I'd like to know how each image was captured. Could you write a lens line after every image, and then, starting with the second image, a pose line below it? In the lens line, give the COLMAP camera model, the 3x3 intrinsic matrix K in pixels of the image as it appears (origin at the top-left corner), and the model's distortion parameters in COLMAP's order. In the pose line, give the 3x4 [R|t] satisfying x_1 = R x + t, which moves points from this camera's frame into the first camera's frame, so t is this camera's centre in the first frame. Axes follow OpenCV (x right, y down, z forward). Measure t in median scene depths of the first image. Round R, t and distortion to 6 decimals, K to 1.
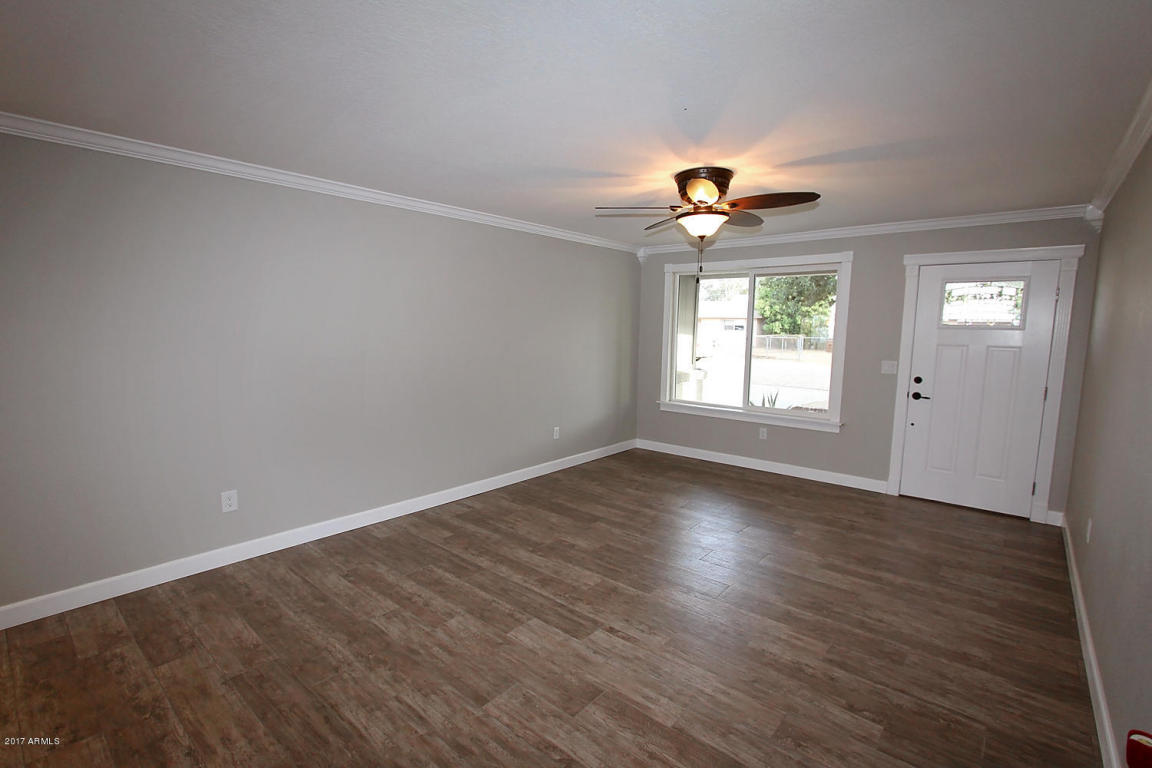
lens RADIAL K [[531.8, 0, 574.9], [0, 531.8, 386.0], [0, 0, 1]] dist [-0.016942, 0.001216]
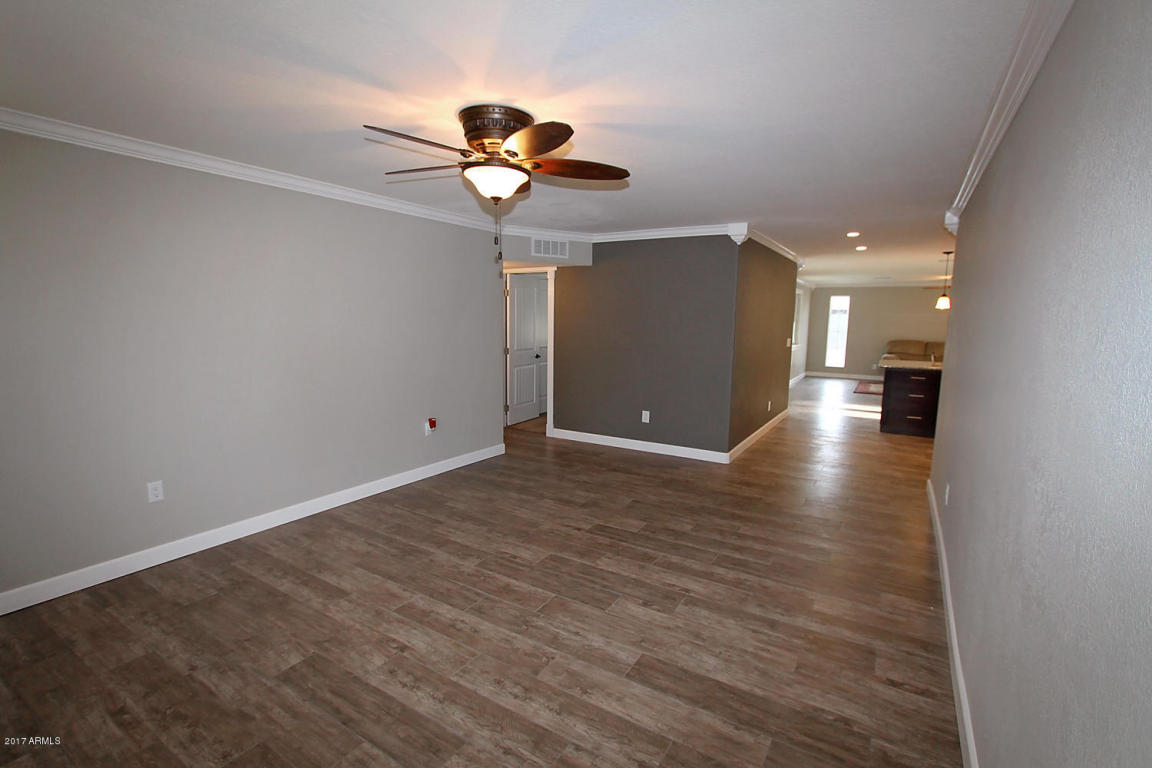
lens RADIAL K [[531.8, 0, 576.6], [0, 531.8, 386.4], [0, 0, 1]] dist [-0.016942, 0.001216]
pose [[-0.987652, -0.006168, -0.156540, 0.256024], [-0.043505, 0.970721, 0.236236, -0.215764], [0.150500, 0.240129, -0.959004, 1.934274]]
